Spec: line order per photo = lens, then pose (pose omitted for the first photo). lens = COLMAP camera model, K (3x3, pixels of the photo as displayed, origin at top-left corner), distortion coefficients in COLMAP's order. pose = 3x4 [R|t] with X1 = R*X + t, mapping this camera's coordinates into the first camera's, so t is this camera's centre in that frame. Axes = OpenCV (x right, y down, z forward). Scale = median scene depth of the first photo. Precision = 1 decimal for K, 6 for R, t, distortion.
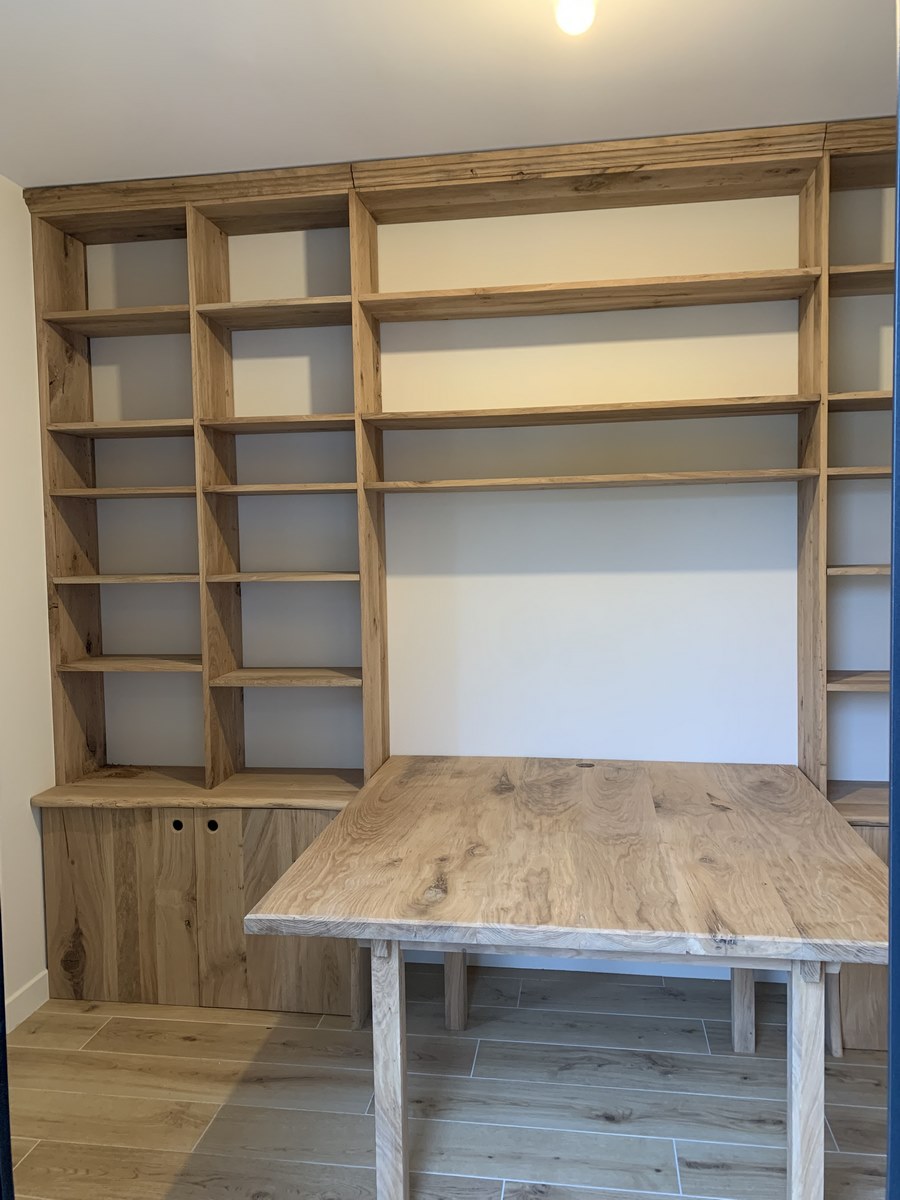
lens RADIAL K [[903.2, 0, 452.2], [0, 903.2, 590.8], [0, 0, 1]] dist [0.050789, -0.037927]
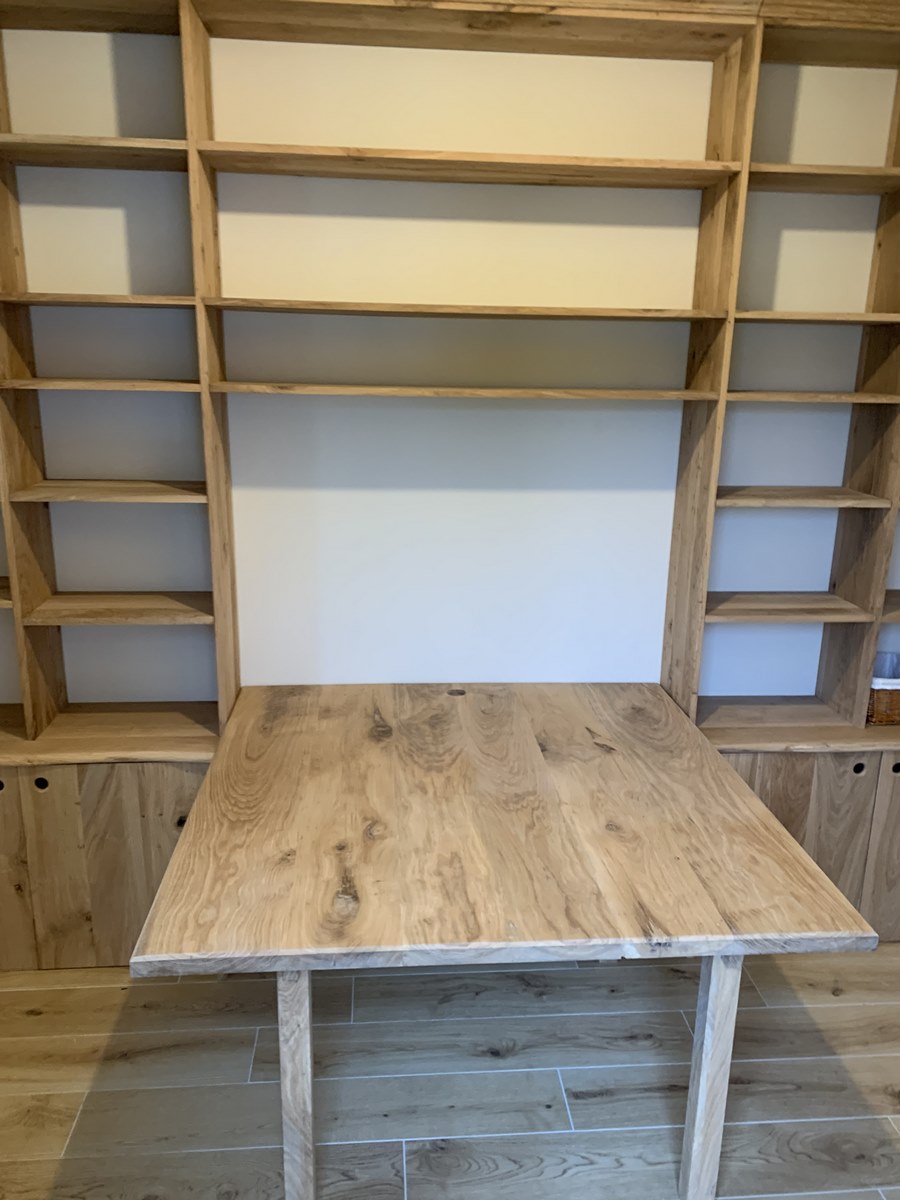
lens RADIAL K [[903.2, 0, 448.2], [0, 903.2, 605.5], [0, 0, 1]] dist [0.050789, -0.037927]
pose [[0.973901, -0.025612, 0.225522, -0.085376], [-0.021418, 0.978808, 0.203656, -0.105902], [-0.225959, -0.203172, 0.952714, 0.127103]]
